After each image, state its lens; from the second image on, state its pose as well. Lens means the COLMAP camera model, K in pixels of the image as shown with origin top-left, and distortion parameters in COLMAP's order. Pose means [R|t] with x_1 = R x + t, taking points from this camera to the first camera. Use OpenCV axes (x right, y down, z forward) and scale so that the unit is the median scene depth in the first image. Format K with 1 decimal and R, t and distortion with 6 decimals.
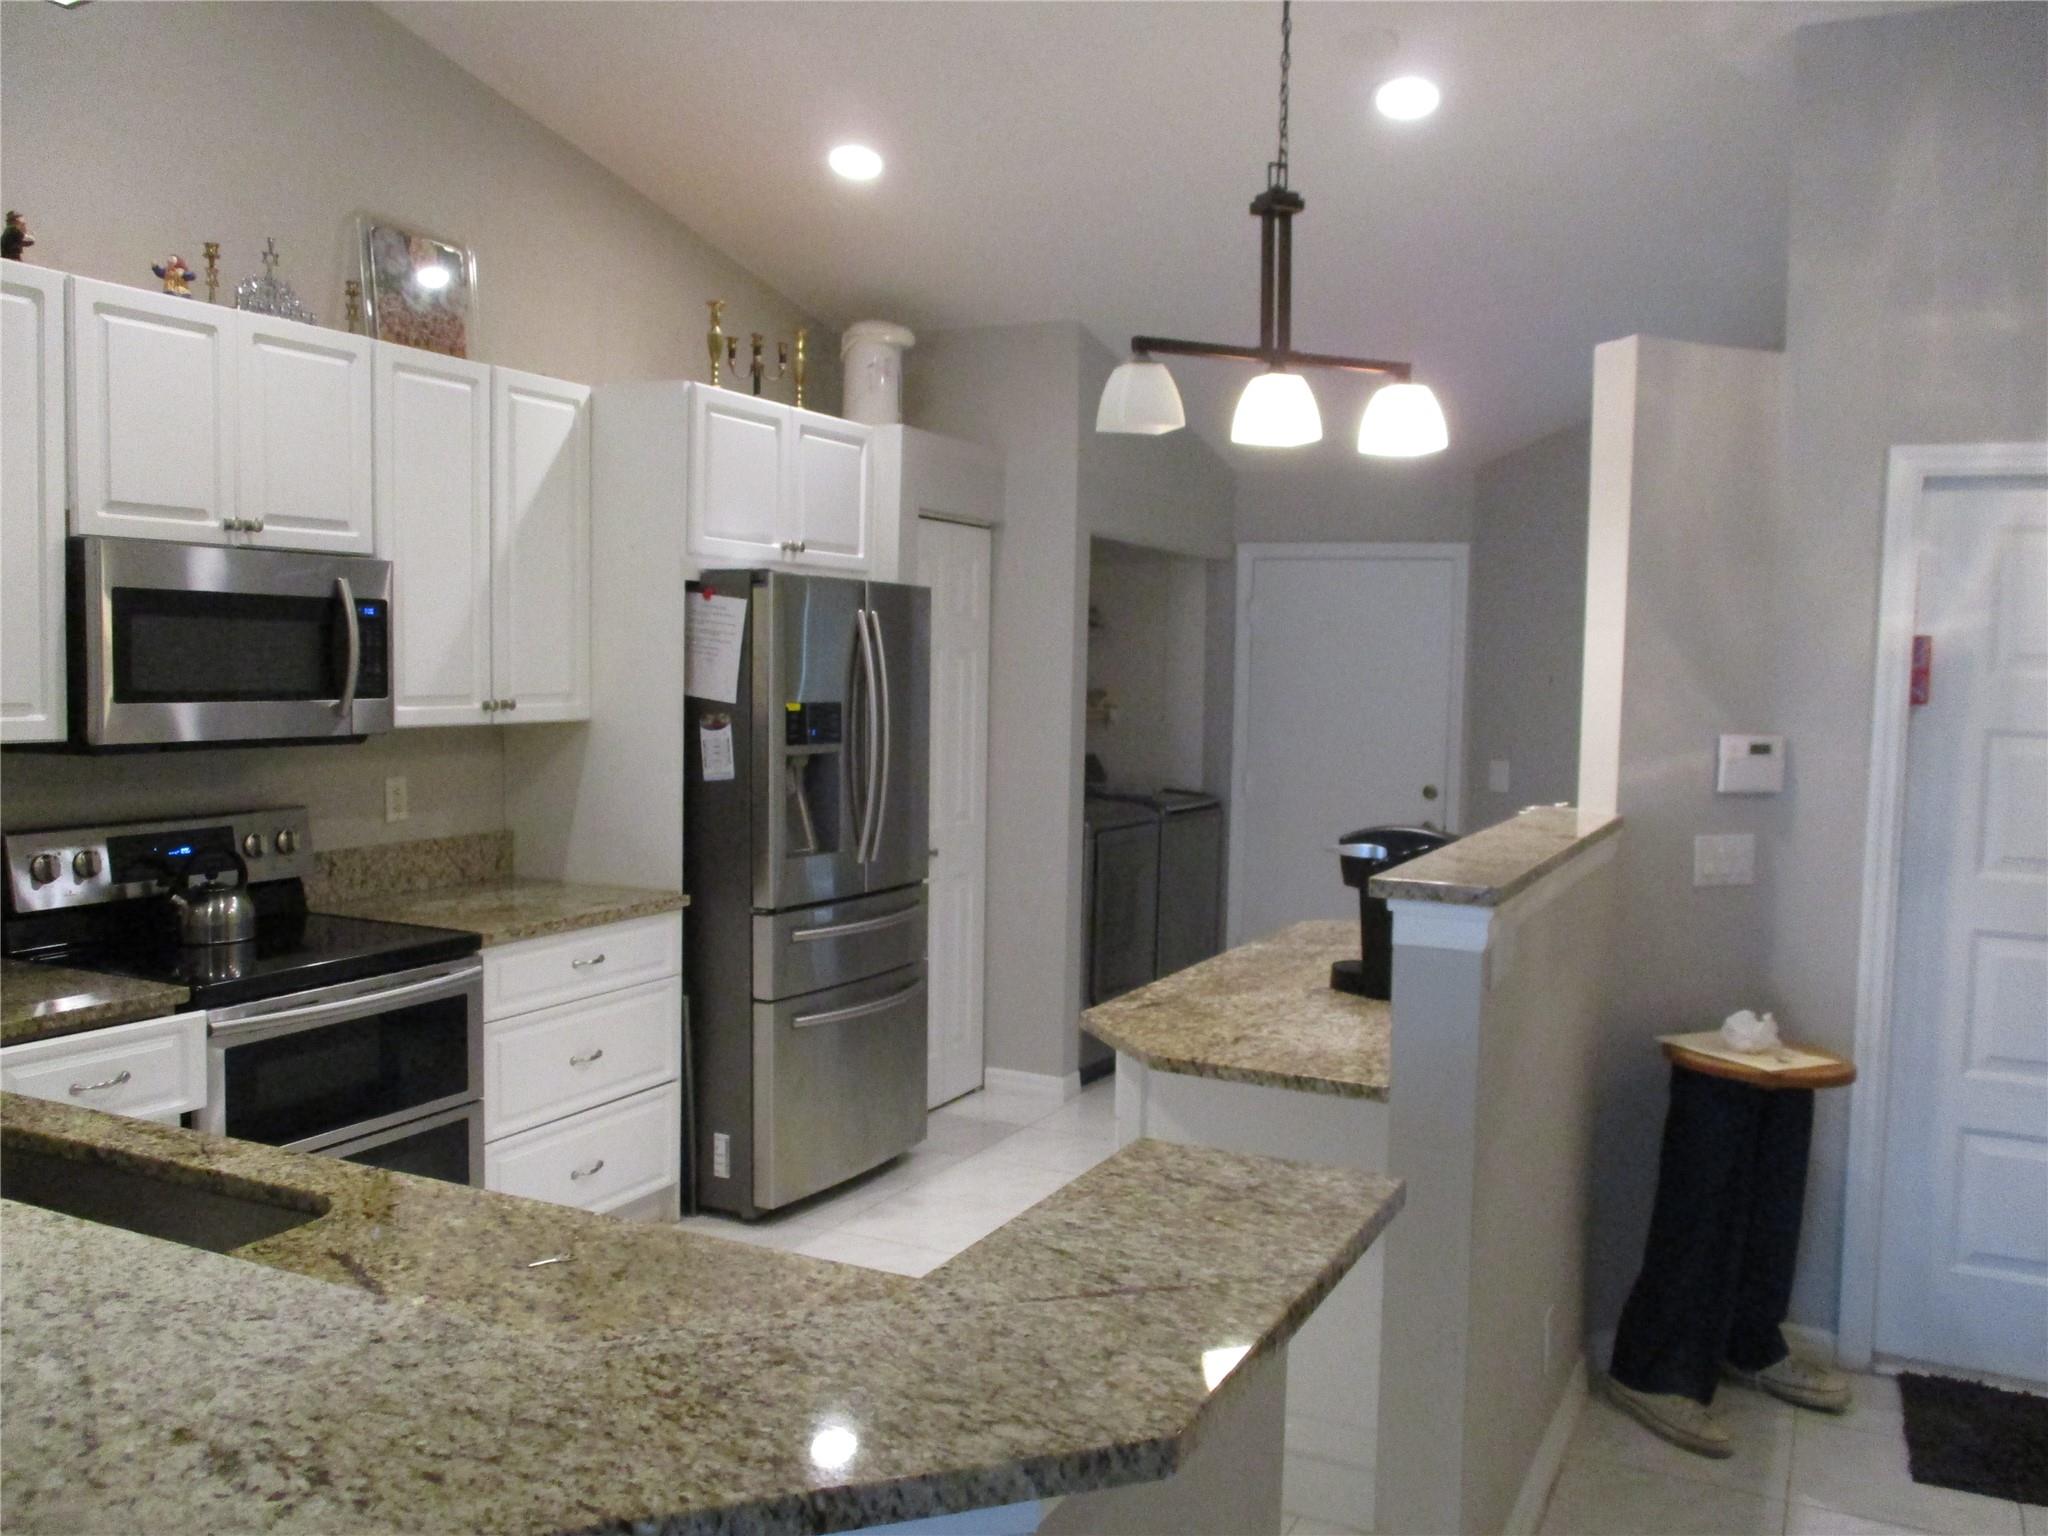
lens RADIAL K [[1714.4, 0, 1030.2], [0, 1714.4, 762.5], [0, 0, 1]] dist [-0.028263, 0.015183]
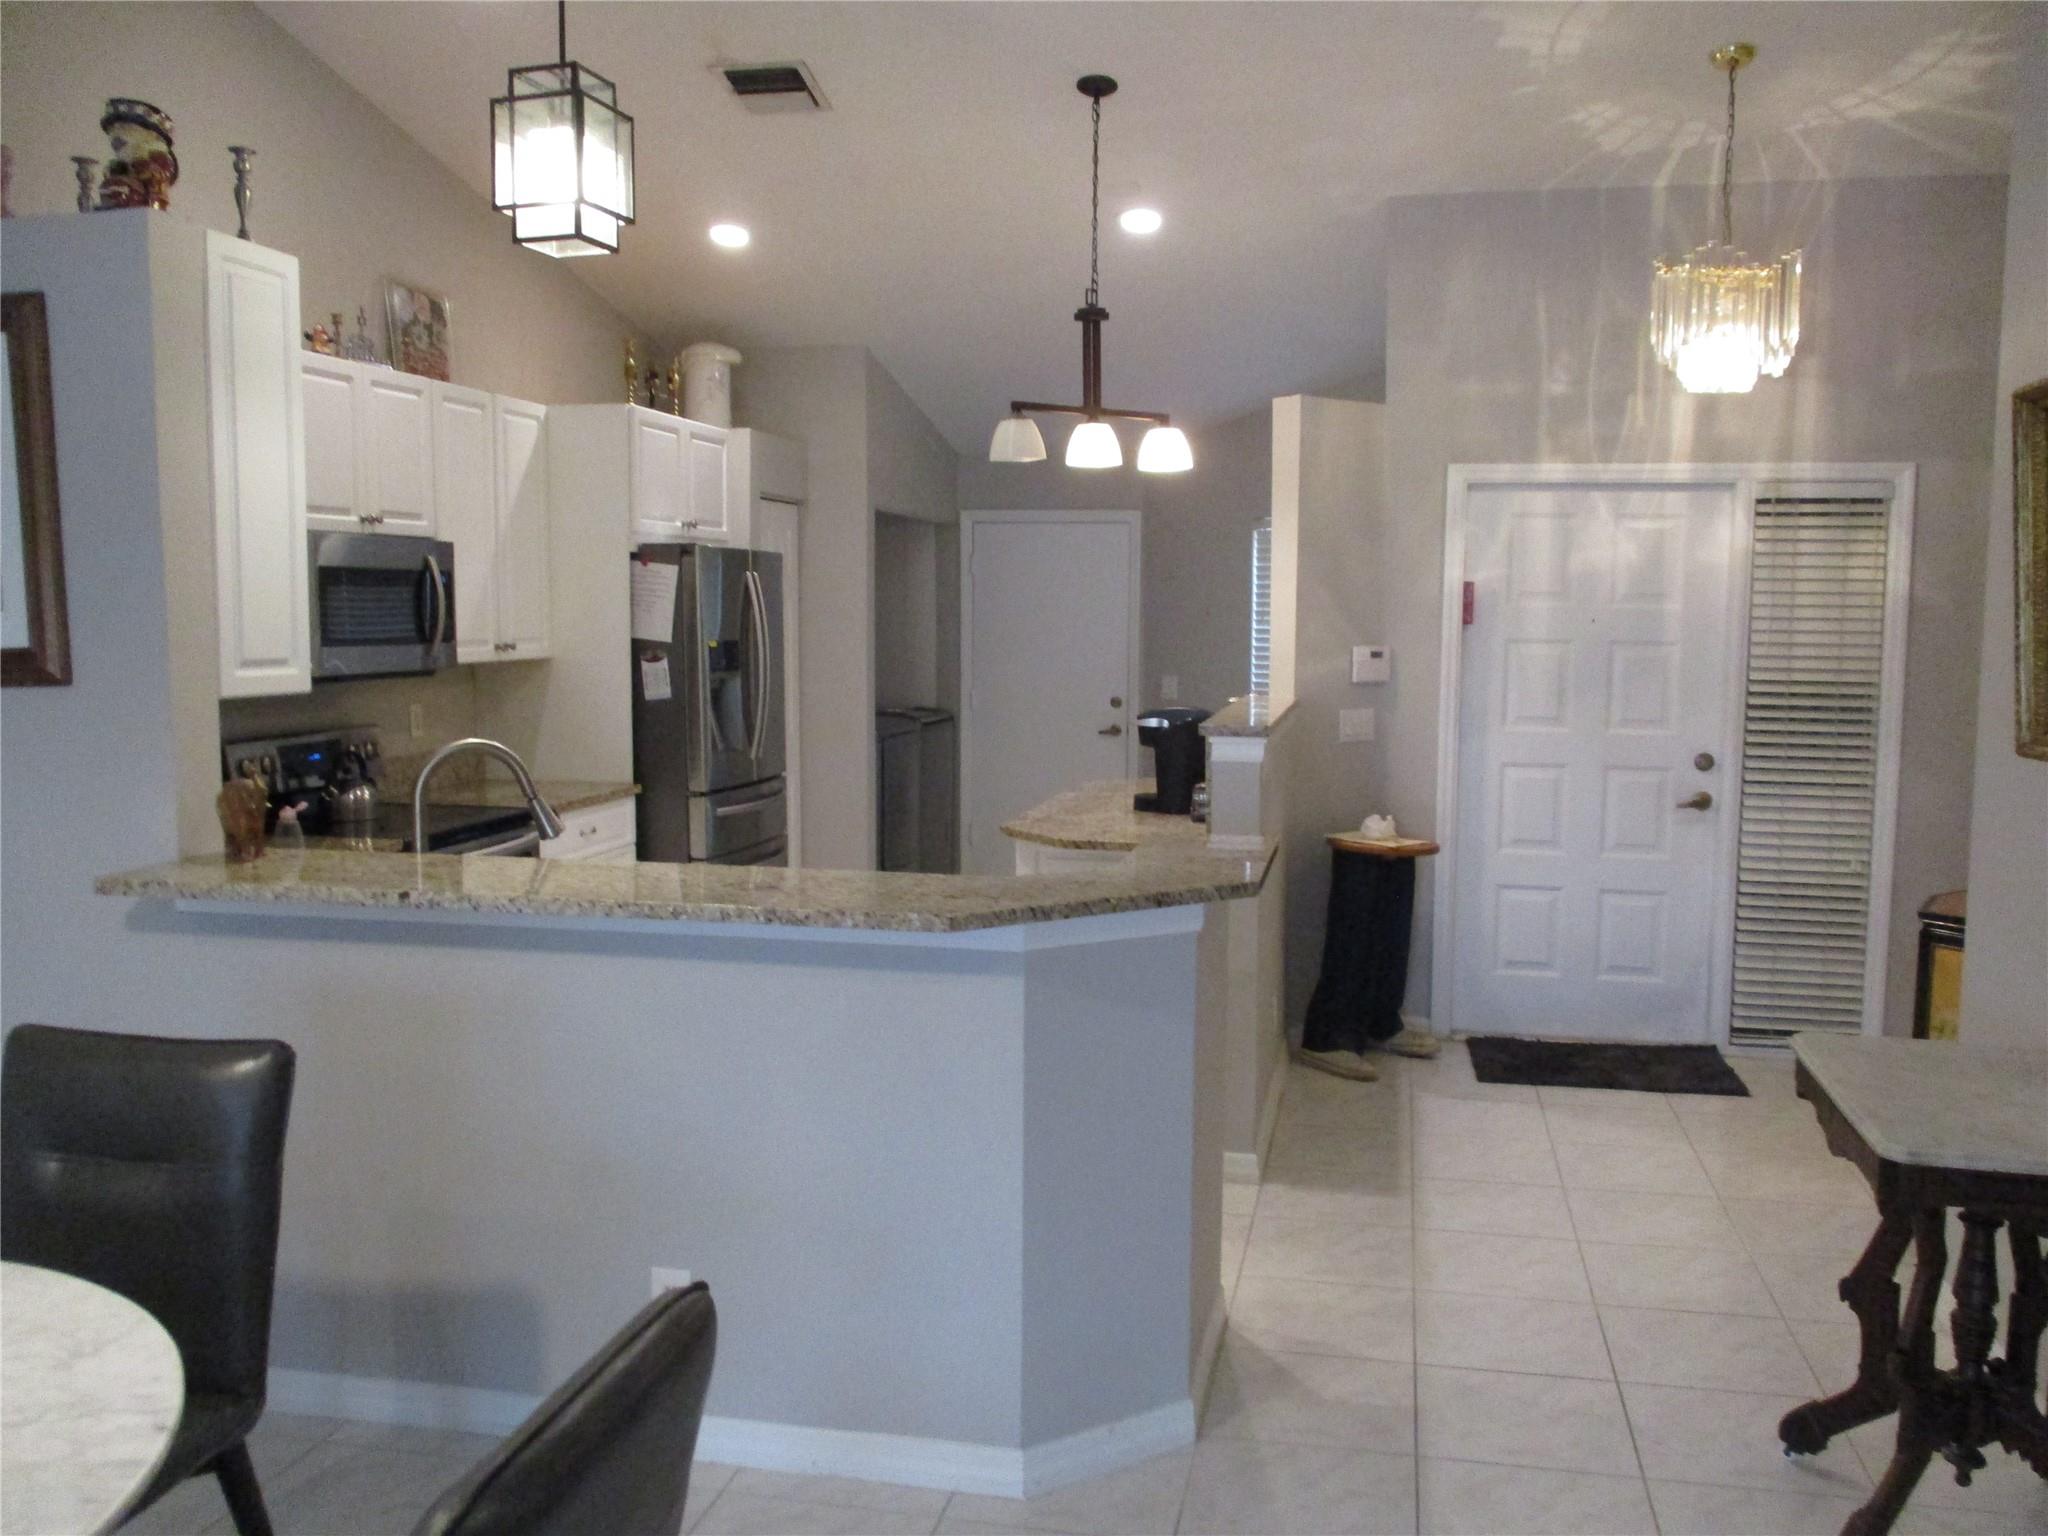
lens RADIAL K [[1714.4, 0, 1035.9], [0, 1714.4, 752.2], [0, 0, 1]] dist [-0.028263, 0.015183]
pose [[0.969377, -0.037042, 0.242768, -0.265082], [0.030340, 0.999050, 0.031288, 0.022695], [-0.243696, -0.022964, 0.969580, -0.461503]]
